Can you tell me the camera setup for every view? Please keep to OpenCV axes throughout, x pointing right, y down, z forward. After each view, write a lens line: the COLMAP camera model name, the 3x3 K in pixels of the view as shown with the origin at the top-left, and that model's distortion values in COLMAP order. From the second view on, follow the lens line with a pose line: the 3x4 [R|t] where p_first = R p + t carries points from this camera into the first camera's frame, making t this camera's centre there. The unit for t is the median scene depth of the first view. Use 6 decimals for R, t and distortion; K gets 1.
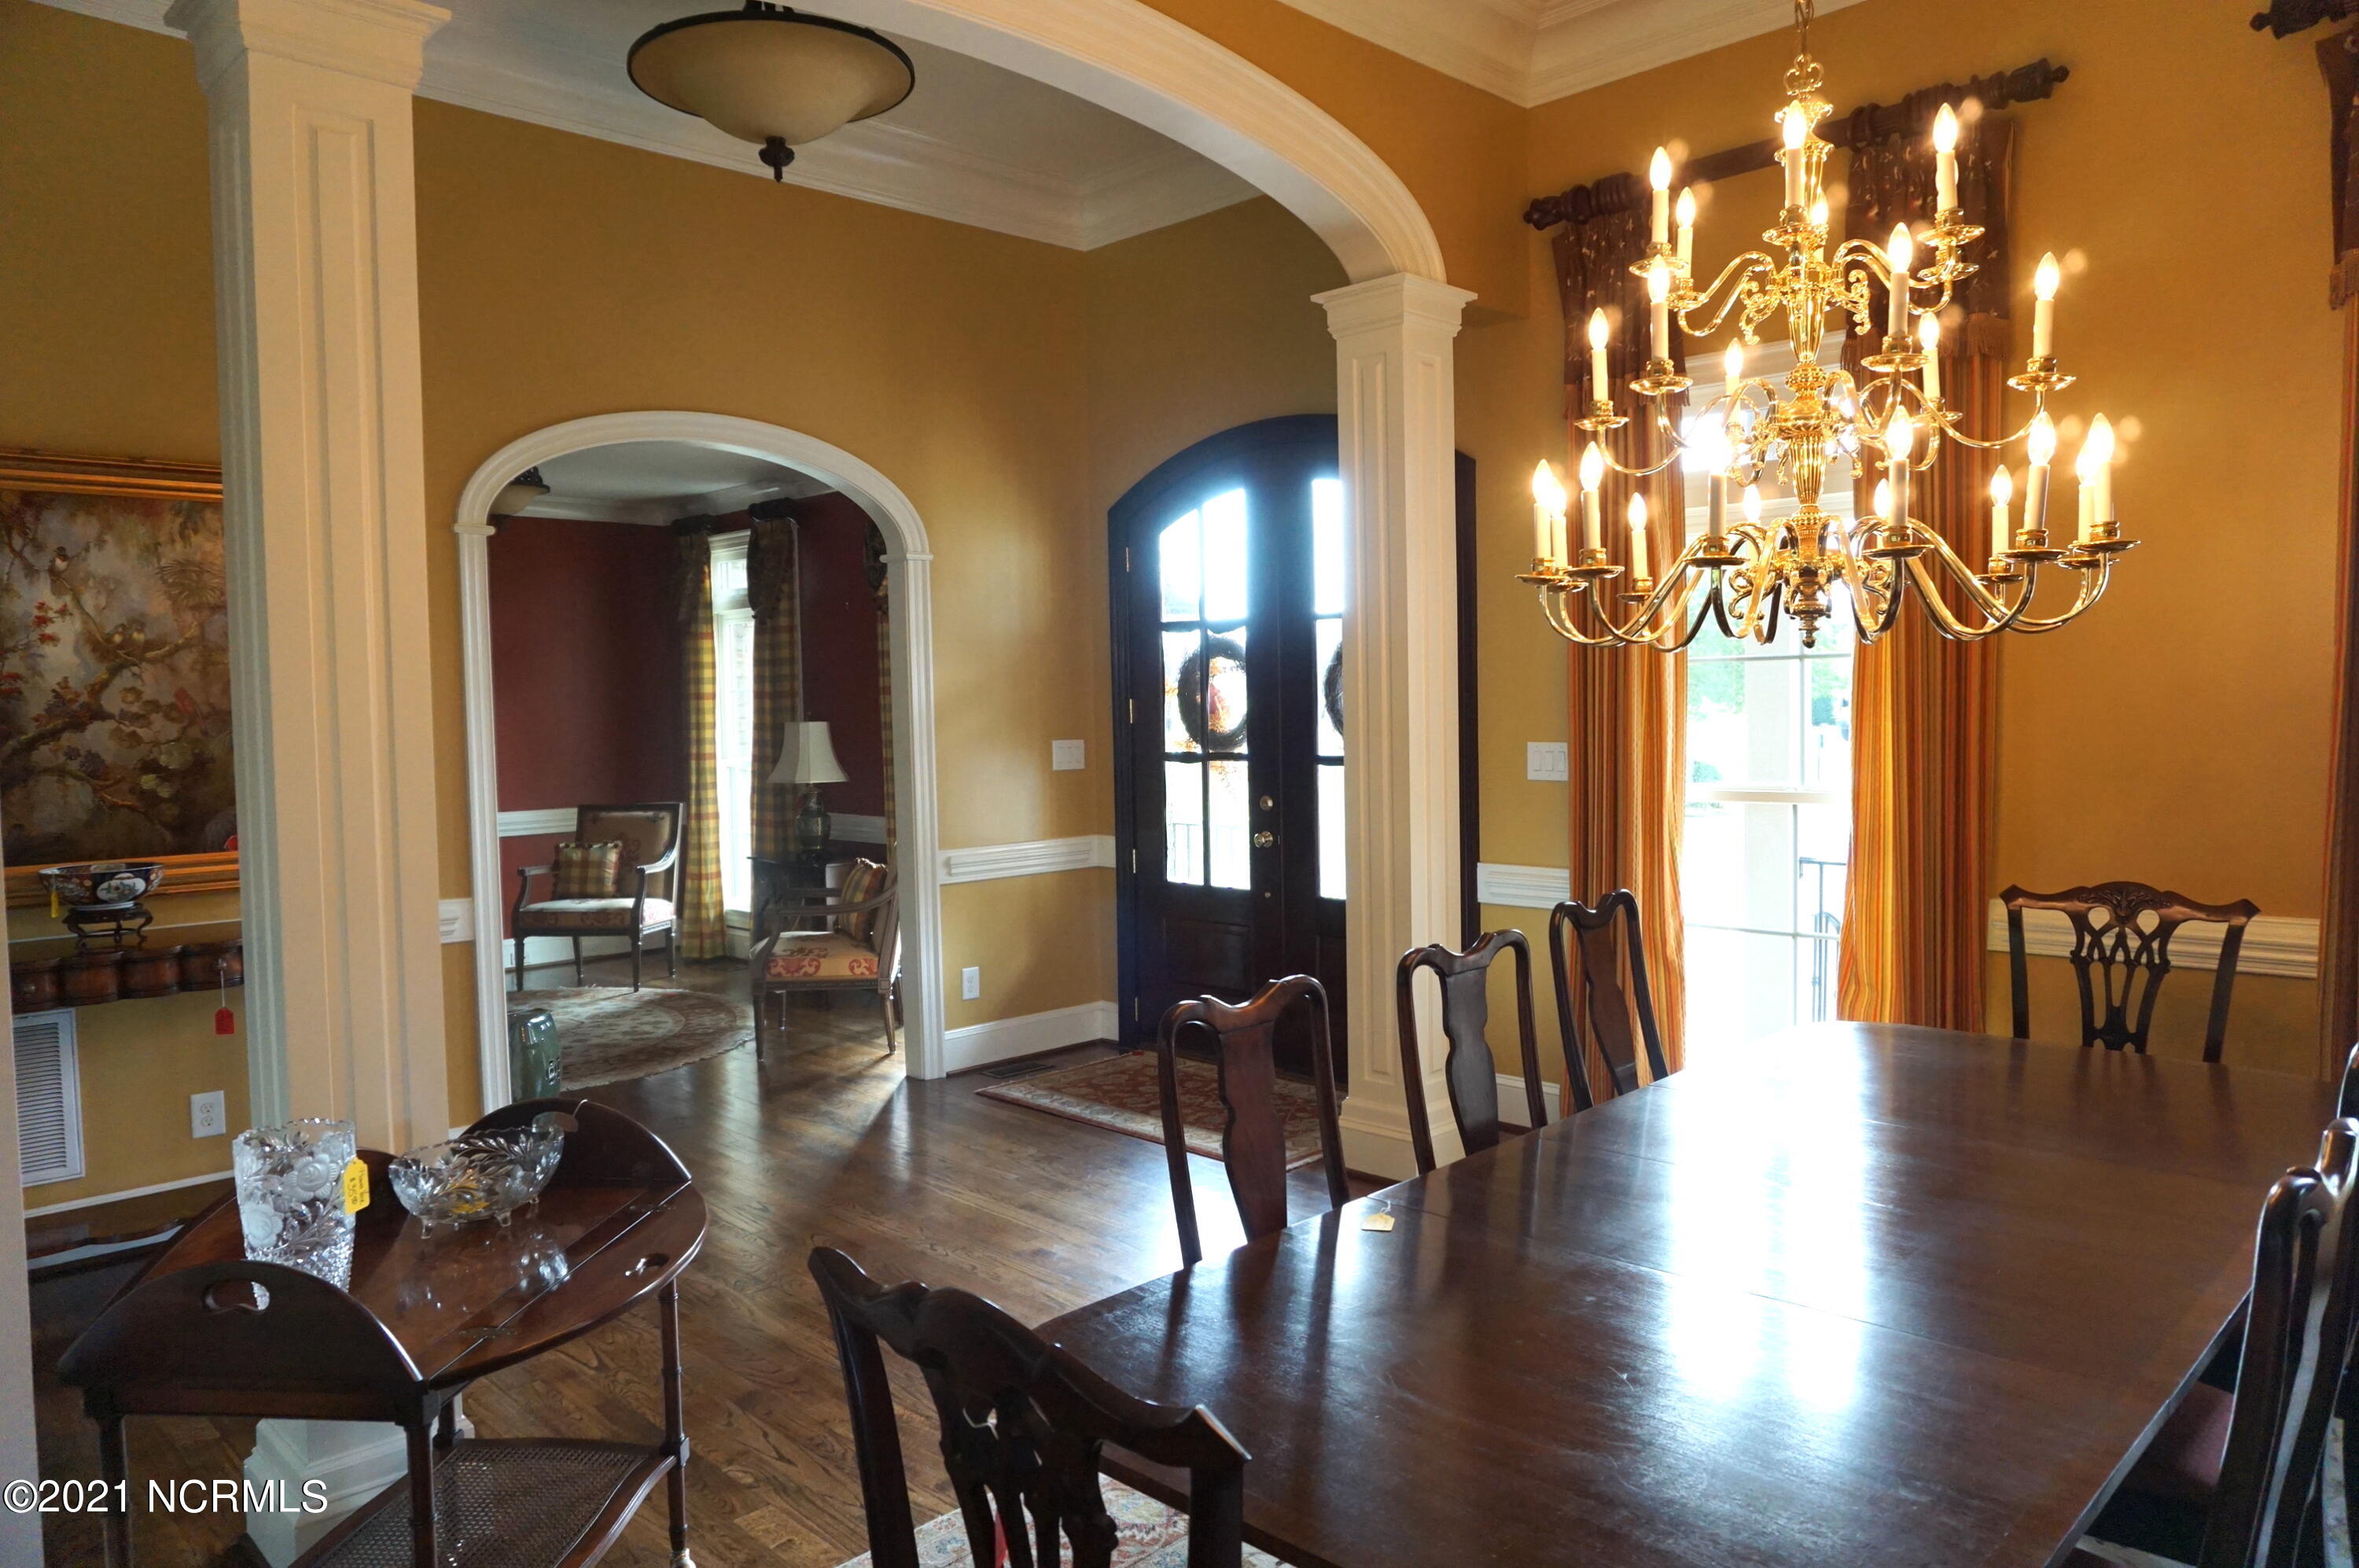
lens RADIAL K [[1621.8, 0, 1181.6], [0, 1621.8, 780.7], [0, 0, 1]] dist [0.004885, 0.008092]
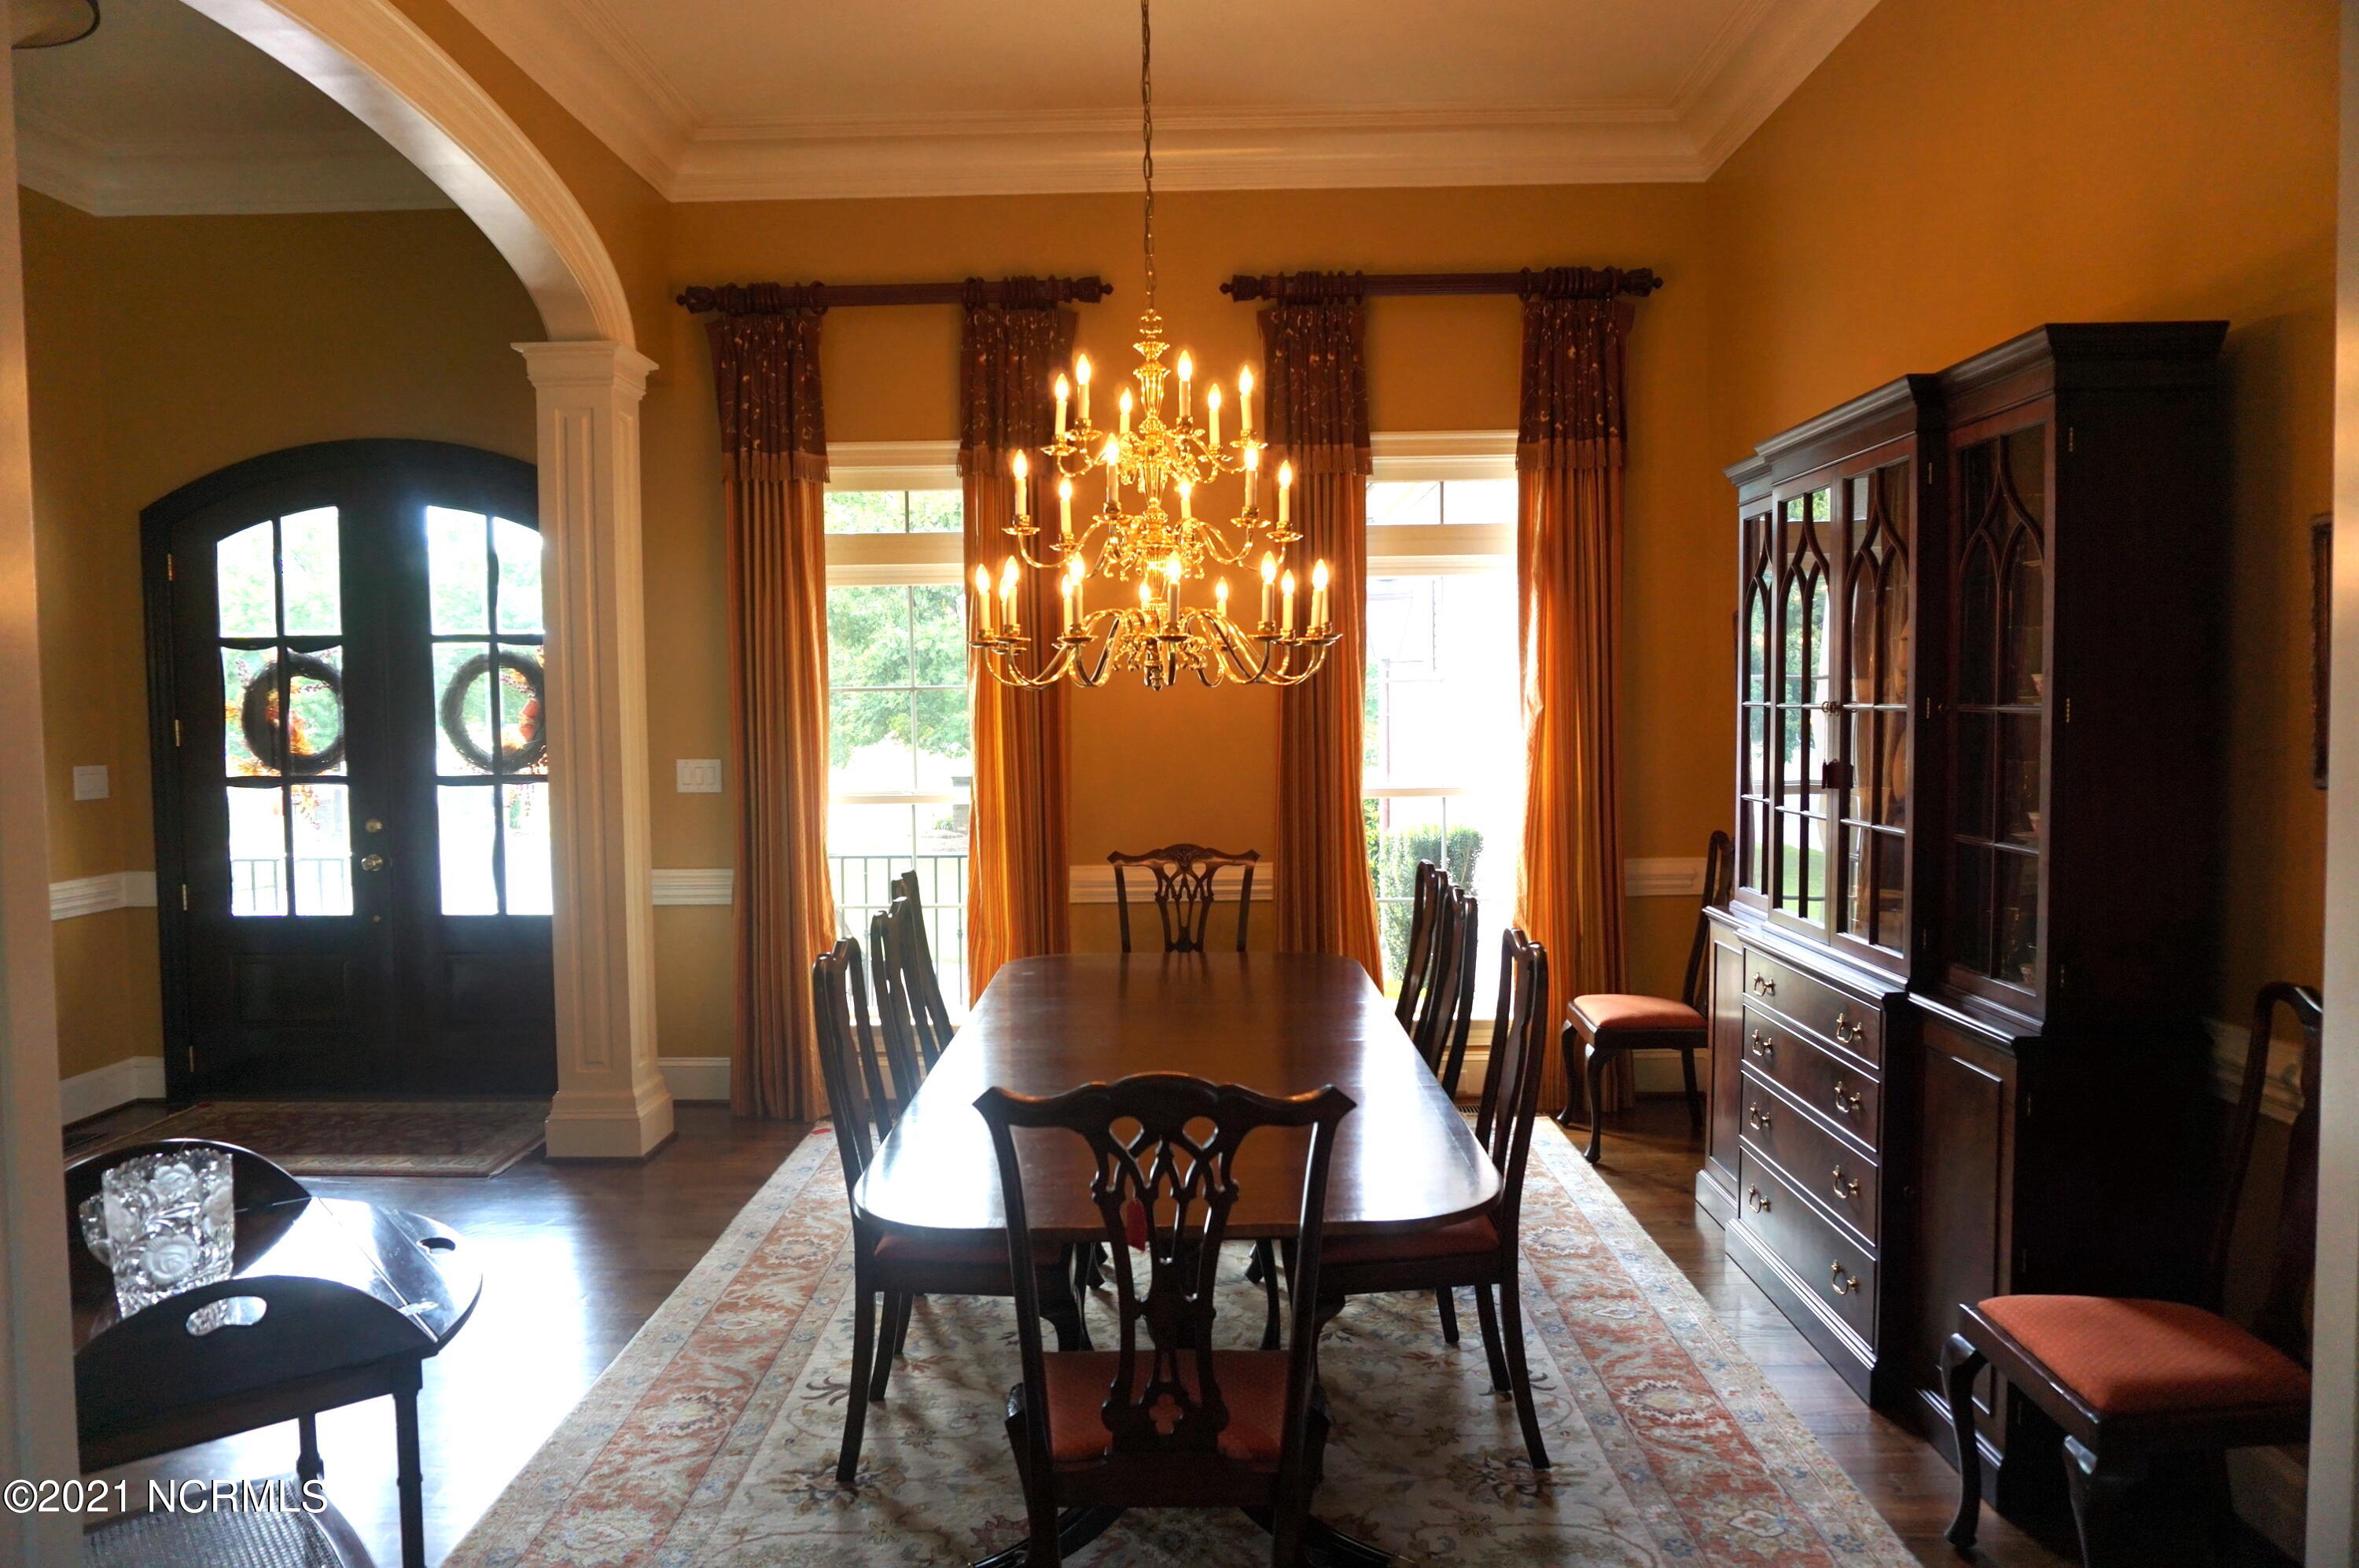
lens RADIAL K [[1621.8, 0, 1173.4], [0, 1621.8, 784.7], [0, 0, 1]] dist [0.004885, 0.008092]
pose [[0.738272, -0.026630, 0.673977, -0.294095], [0.032280, 0.999470, 0.004131, 0.000572], [-0.673730, 0.018706, 0.738741, -0.068664]]
